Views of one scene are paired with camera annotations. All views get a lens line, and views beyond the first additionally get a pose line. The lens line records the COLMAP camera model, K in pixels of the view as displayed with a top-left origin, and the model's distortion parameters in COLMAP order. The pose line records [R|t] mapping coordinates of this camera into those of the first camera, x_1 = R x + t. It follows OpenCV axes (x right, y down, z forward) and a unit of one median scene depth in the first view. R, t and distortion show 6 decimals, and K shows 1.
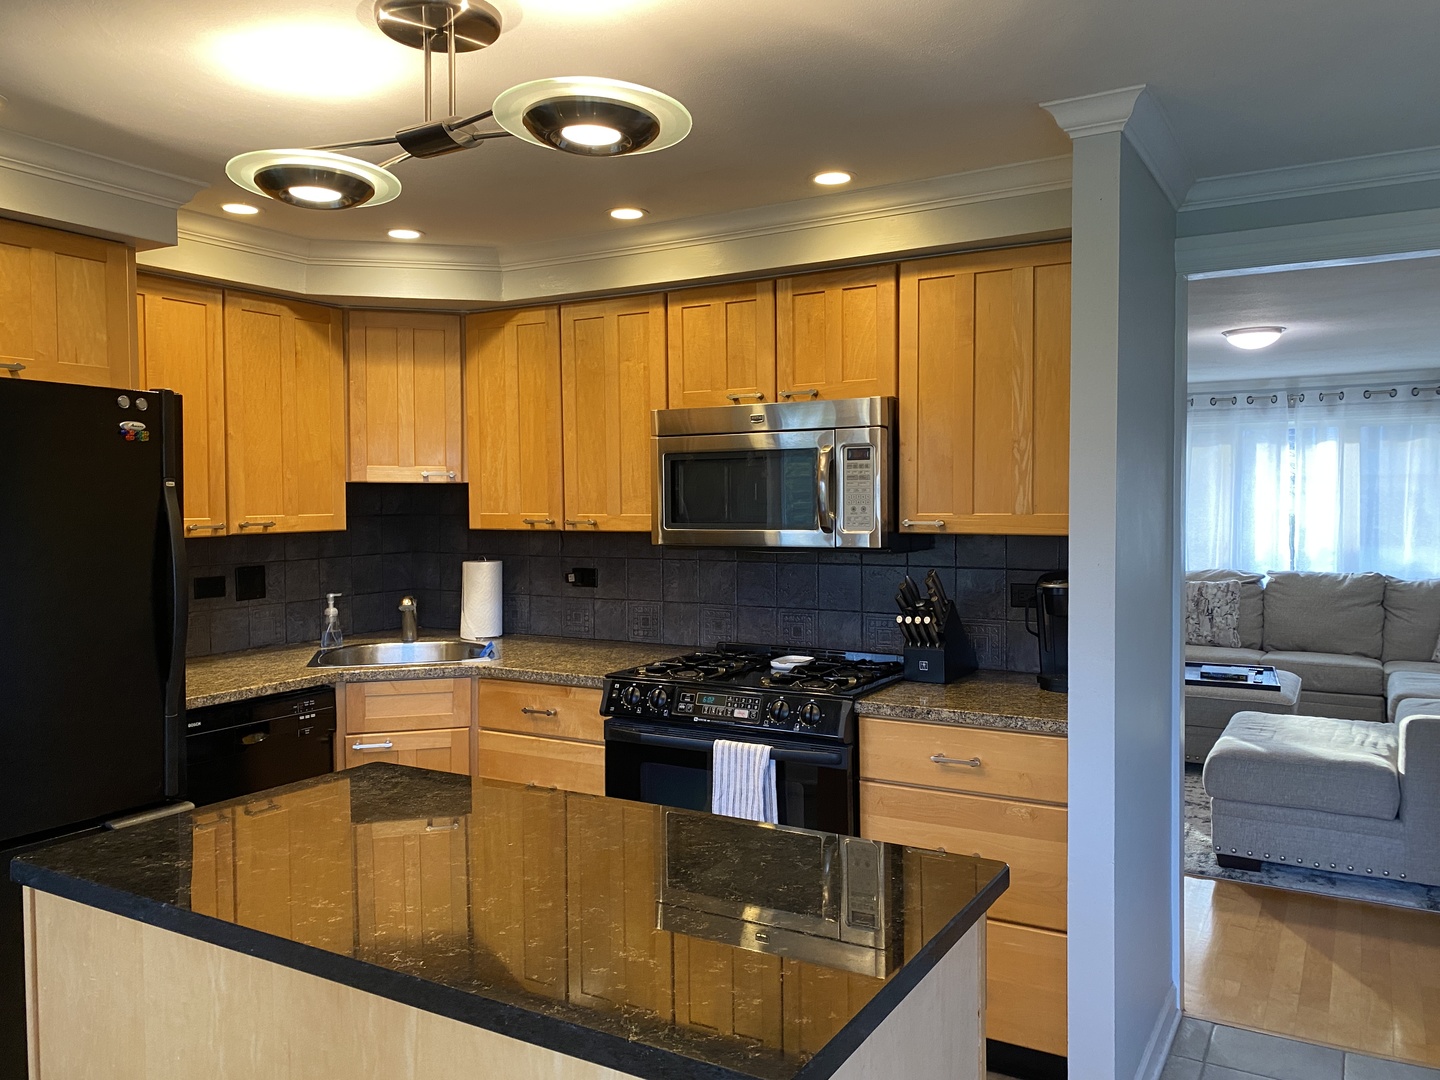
lens RADIAL K [[1097.0, 0, 706.0], [0, 1097.0, 542.6], [0, 0, 1]] dist [0.033717, -0.043277]
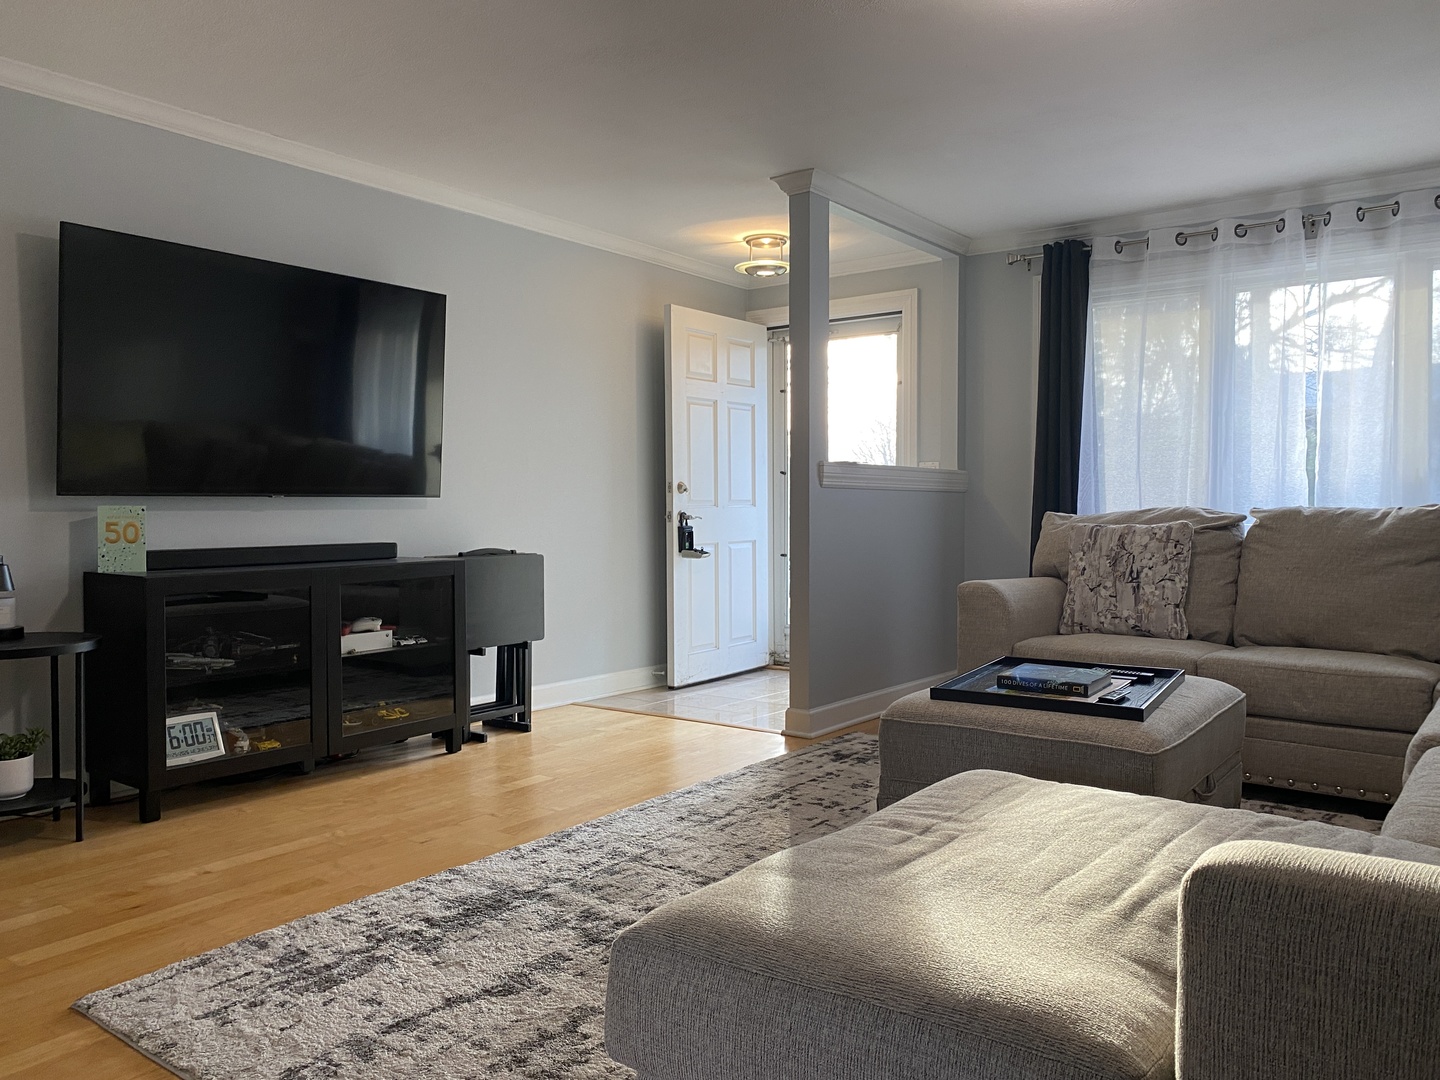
lens RADIAL K [[1097.0, 0, 714.2], [0, 1097.0, 537.3], [0, 0, 1]] dist [0.033717, -0.043277]
pose [[0.992462, 0.002013, -0.122534, 0.627935], [-0.003812, 0.999888, -0.014448, 0.104329], [0.122491, 0.014806, 0.992359, 0.825476]]
